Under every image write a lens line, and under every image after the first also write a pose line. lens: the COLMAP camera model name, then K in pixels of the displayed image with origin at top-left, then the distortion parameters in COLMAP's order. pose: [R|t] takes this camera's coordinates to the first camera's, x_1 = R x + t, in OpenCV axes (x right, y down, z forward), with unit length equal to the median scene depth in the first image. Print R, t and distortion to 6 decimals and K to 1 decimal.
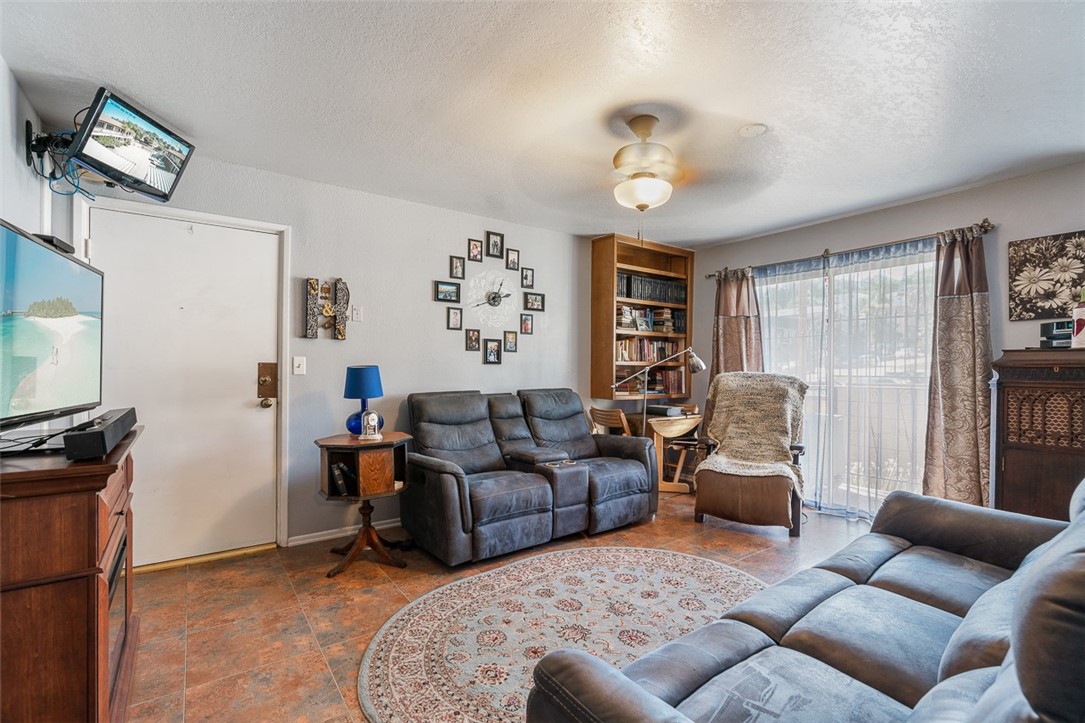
lens RADIAL K [[487.3, 0, 542.5], [0, 487.3, 361.5], [0, 0, 1]] dist [-0.011242, 0.000077]
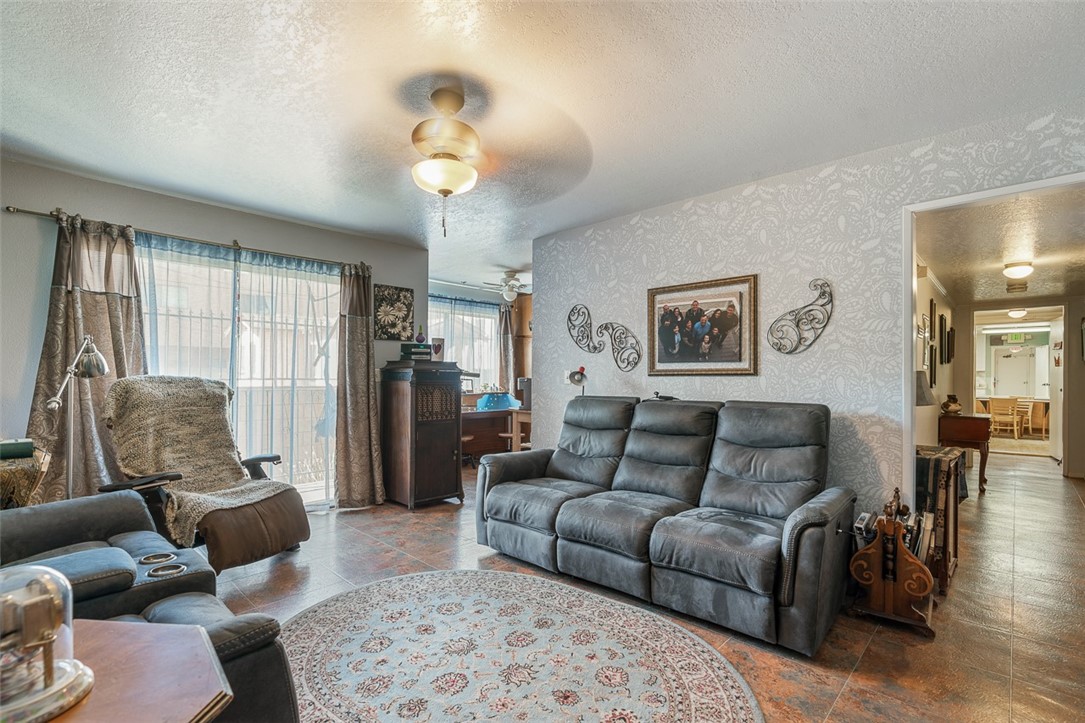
lens RADIAL K [[496.8, 0, 546.8], [0, 496.8, 371.9], [0, 0, 1]] dist [-0.001604, -0.000035]
pose [[-0.180957, 0.001500, 0.983490, -0.556262], [-0.023745, 0.999701, -0.005893, 0.008917], [-0.983204, -0.024420, -0.180867, 0.751979]]
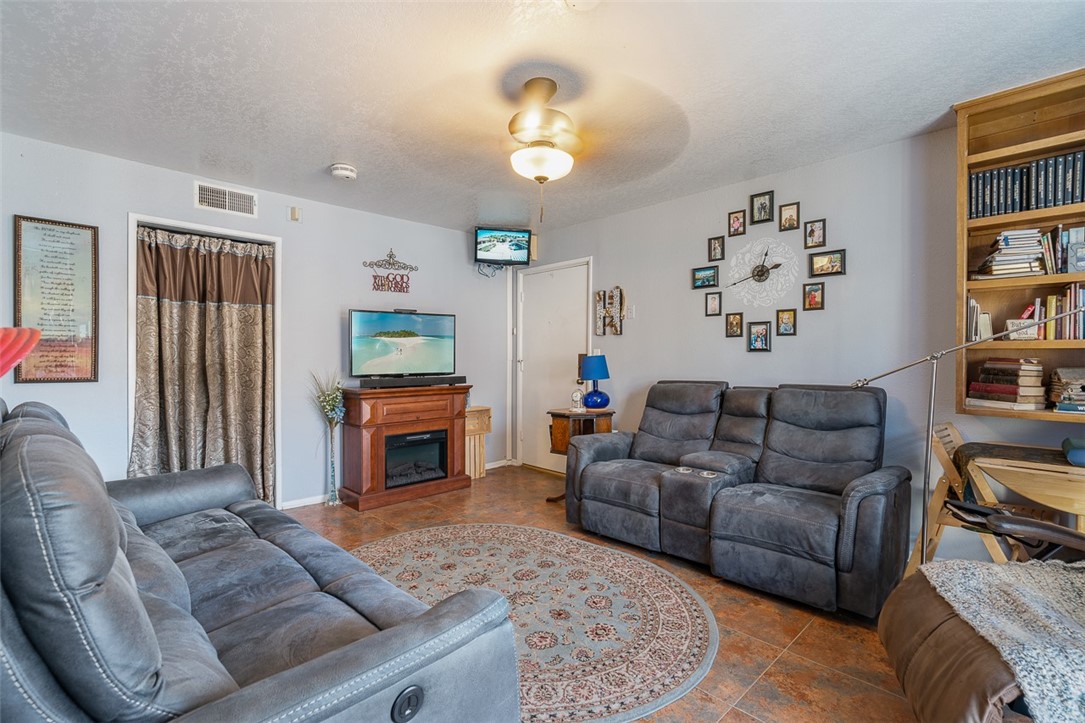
lens RADIAL K [[499.4, 0, 567.1], [0, 499.4, 350.5], [0, 0, 1]] dist [-0.000692, 0.000088]
pose [[0.161253, -0.015123, -0.986797, 0.881274], [0.018342, 0.999756, -0.012324, 0.009970], [0.986743, -0.016113, 0.161491, 0.686259]]
